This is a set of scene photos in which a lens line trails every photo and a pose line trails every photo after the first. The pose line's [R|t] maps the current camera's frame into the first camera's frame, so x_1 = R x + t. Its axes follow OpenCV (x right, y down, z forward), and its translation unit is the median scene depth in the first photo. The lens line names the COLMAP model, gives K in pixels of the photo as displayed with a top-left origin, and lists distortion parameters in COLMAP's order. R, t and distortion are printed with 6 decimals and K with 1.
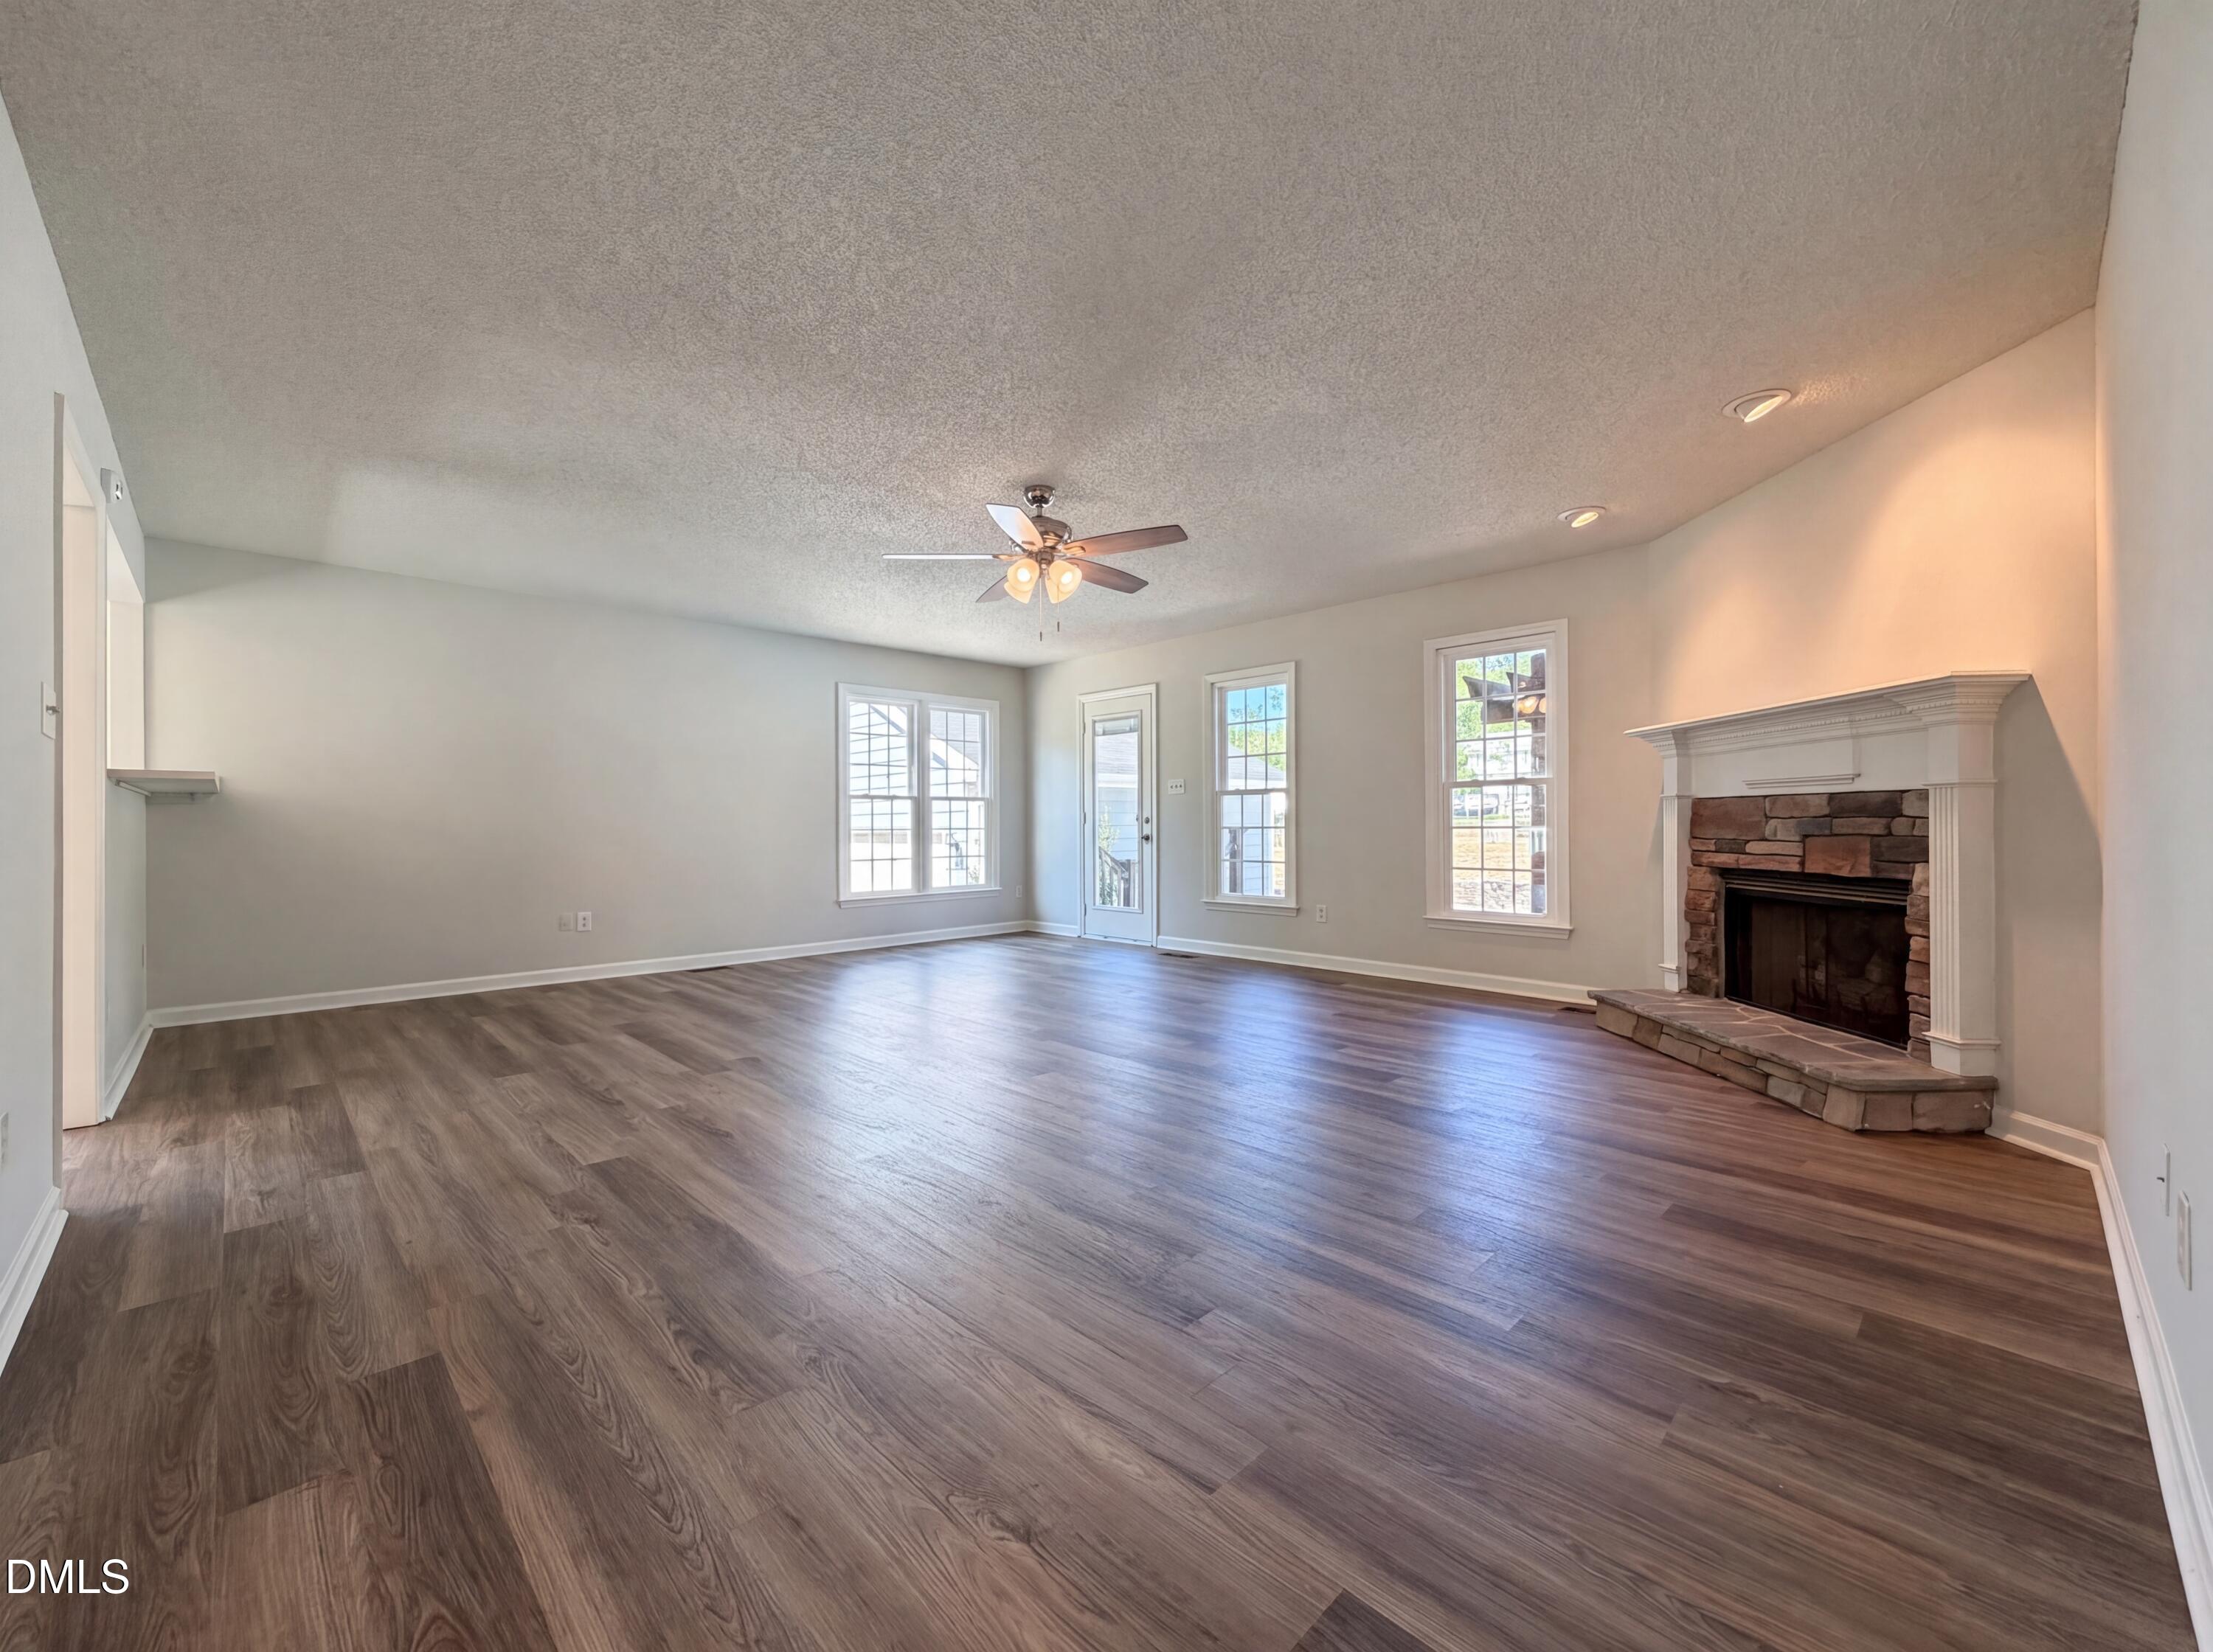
lens RADIAL K [[882.1, 0, 1103.1], [0, 882.1, 823.7], [0, 0, 1]] dist [0.001264, 0.000062]
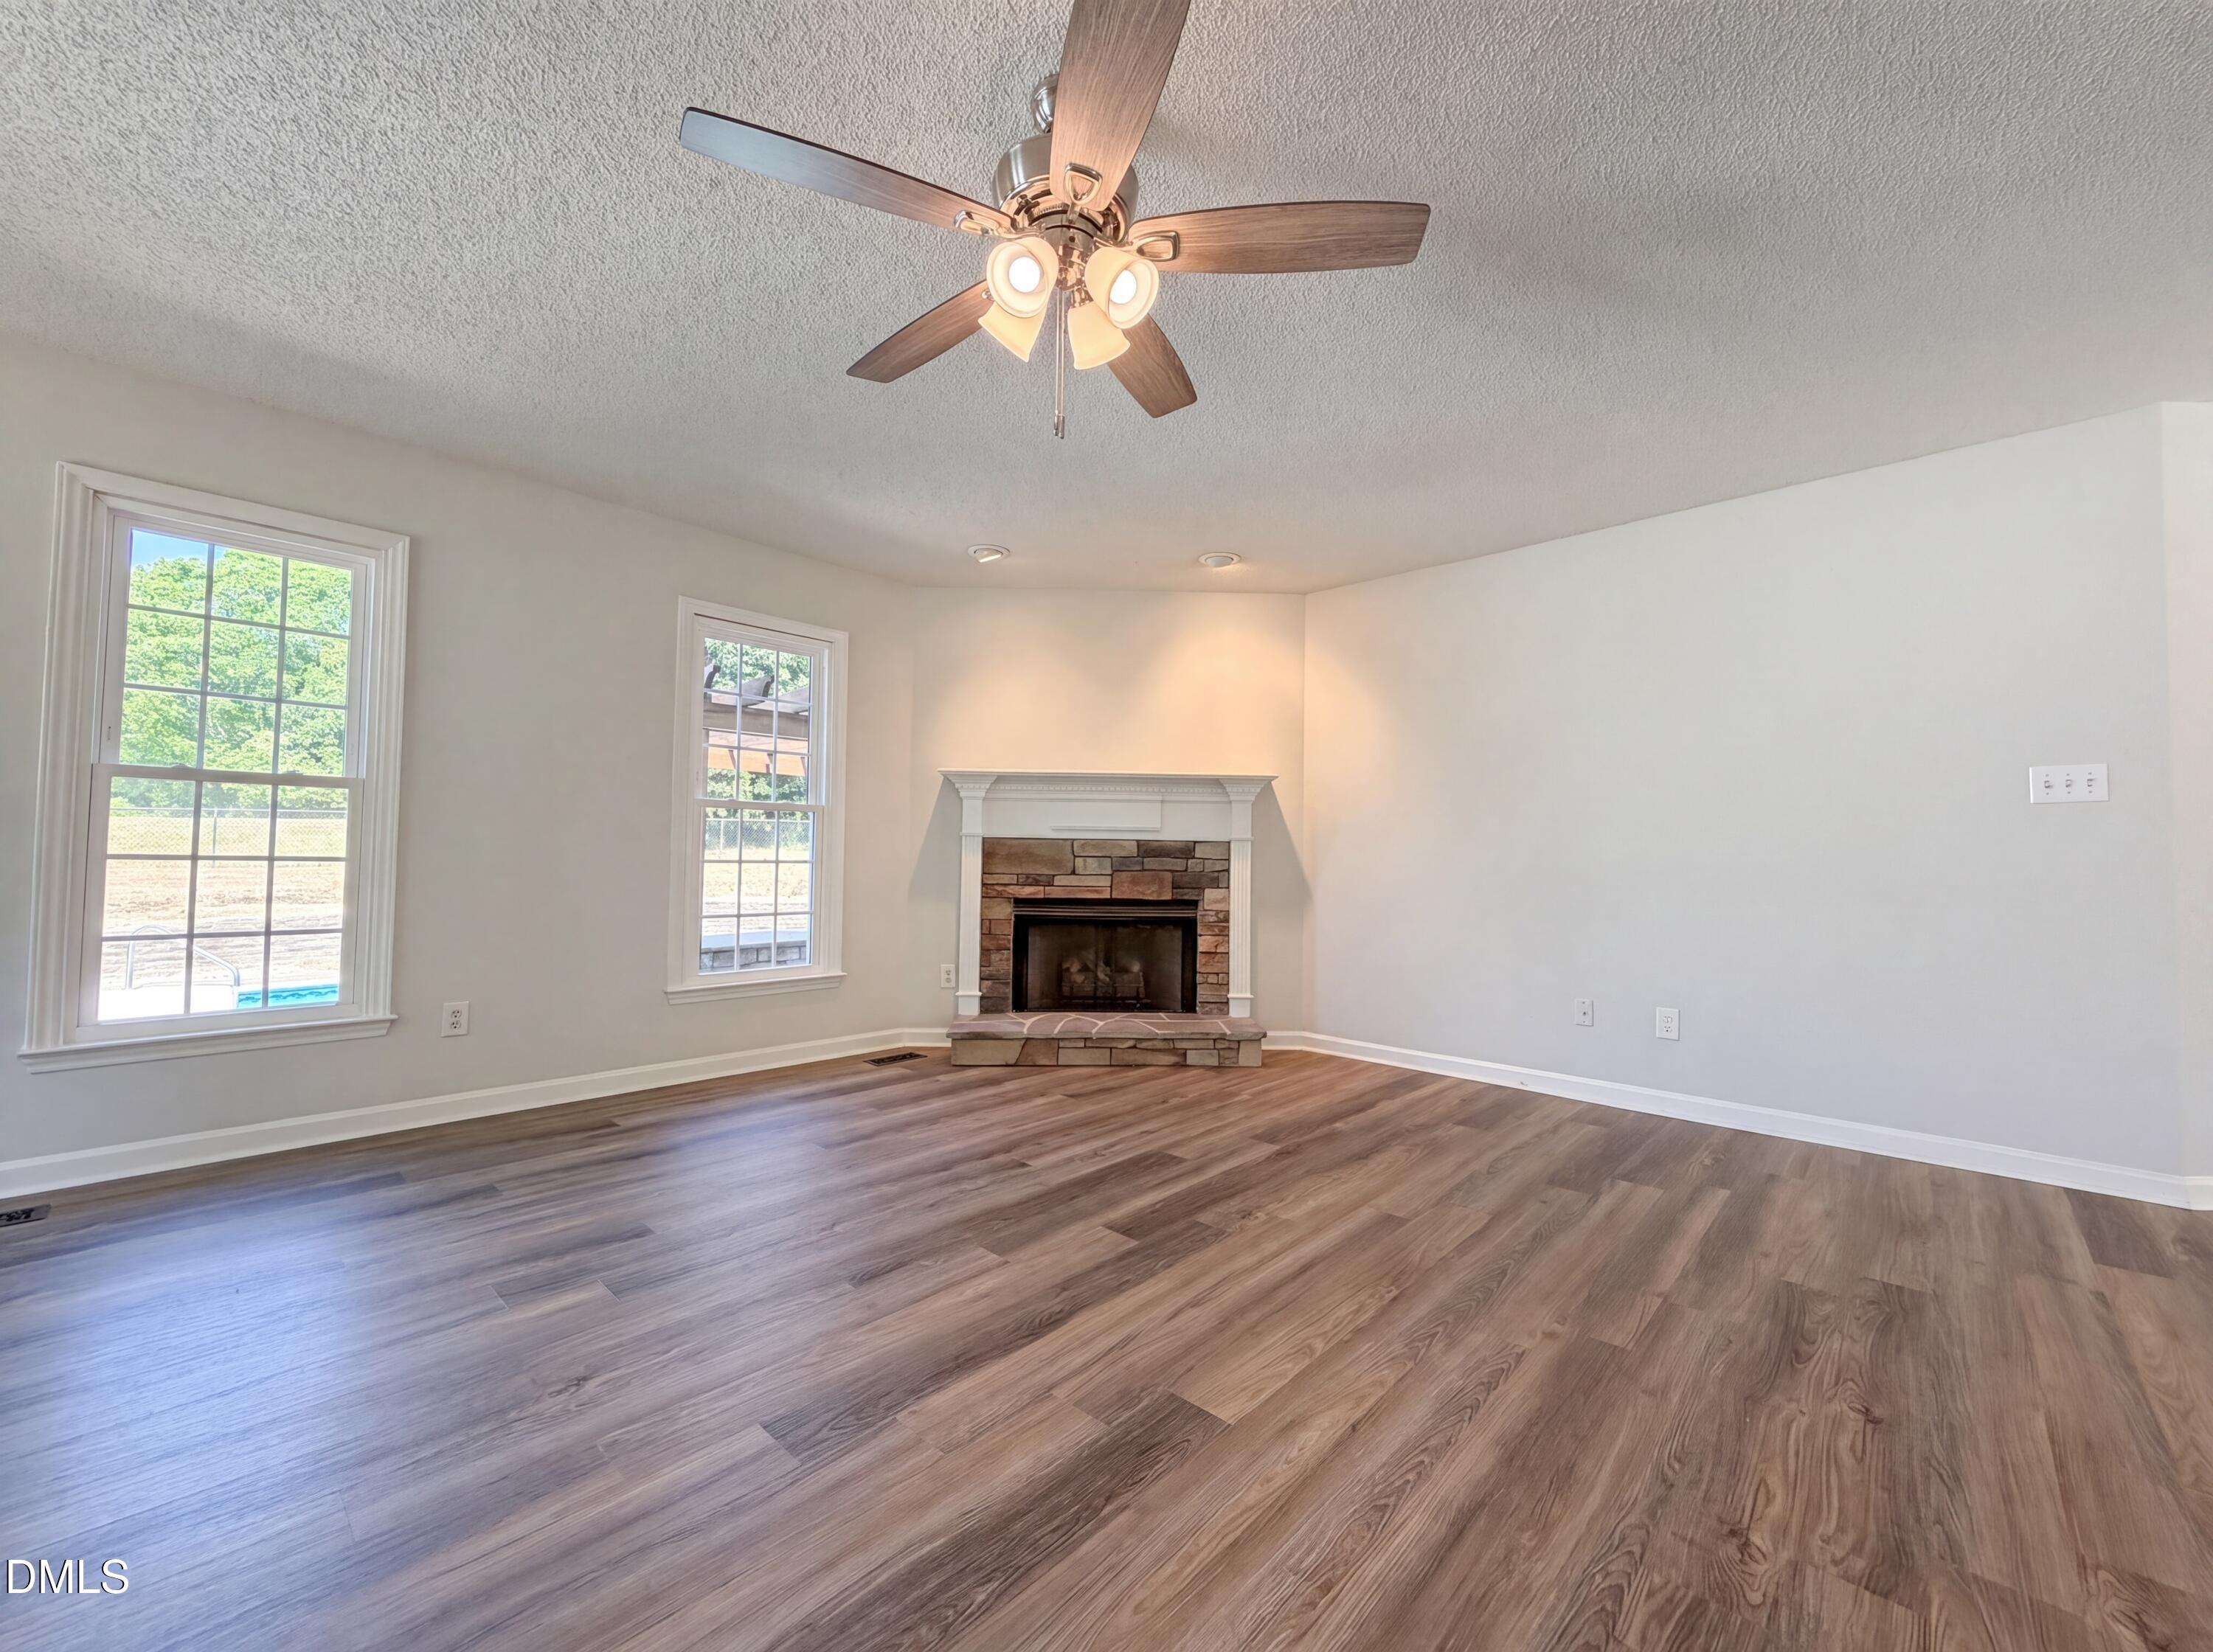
lens RADIAL K [[882.1, 0, 1103.1], [0, 882.1, 823.7], [0, 0, 1]] dist [0.001264, 0.000062]
pose [[-0.033158, 0.052244, 0.998084, -0.472591], [-0.009508, 0.998571, -0.052586, 0.011061], [-0.999405, -0.011233, -0.032614, 0.940918]]
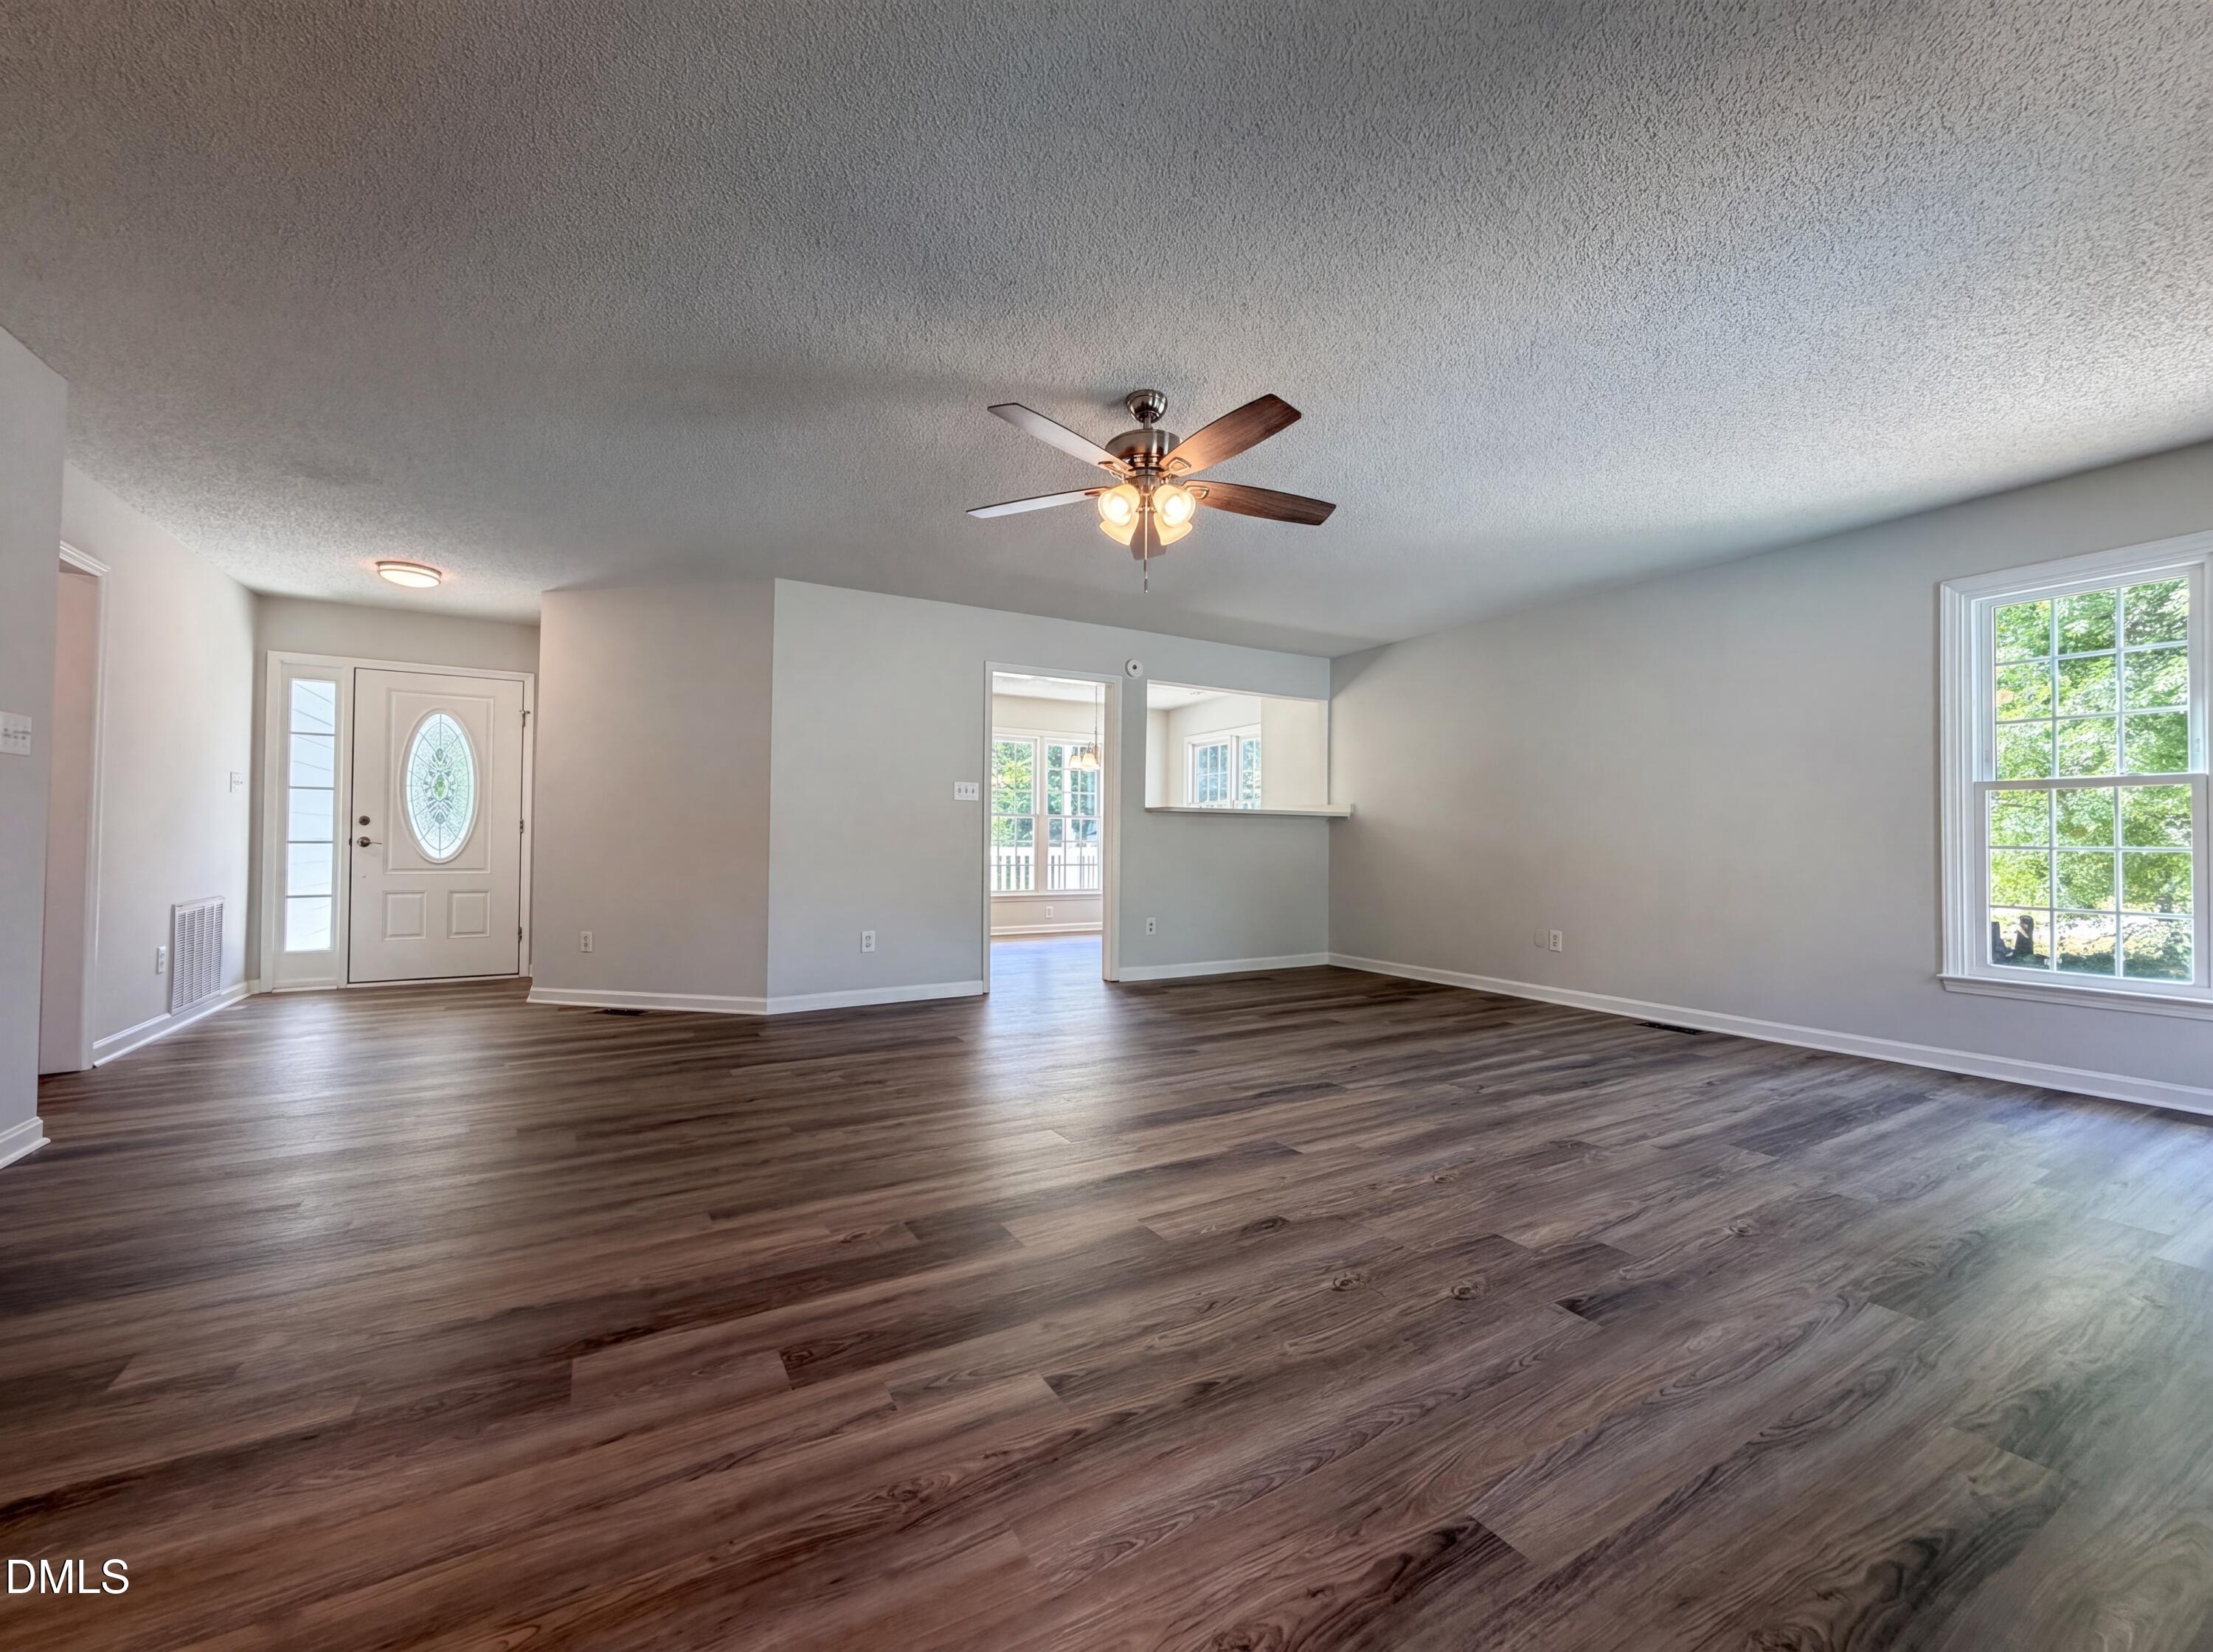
lens RADIAL K [[882.1, 0, 1103.1], [0, 882.1, 823.7], [0, 0, 1]] dist [0.001264, 0.000062]
pose [[-0.258038, -0.007497, -0.966106, 0.642441], [-0.002351, 0.999972, -0.007132, 0.002224], [0.966132, 0.000431, -0.258048, 1.100938]]
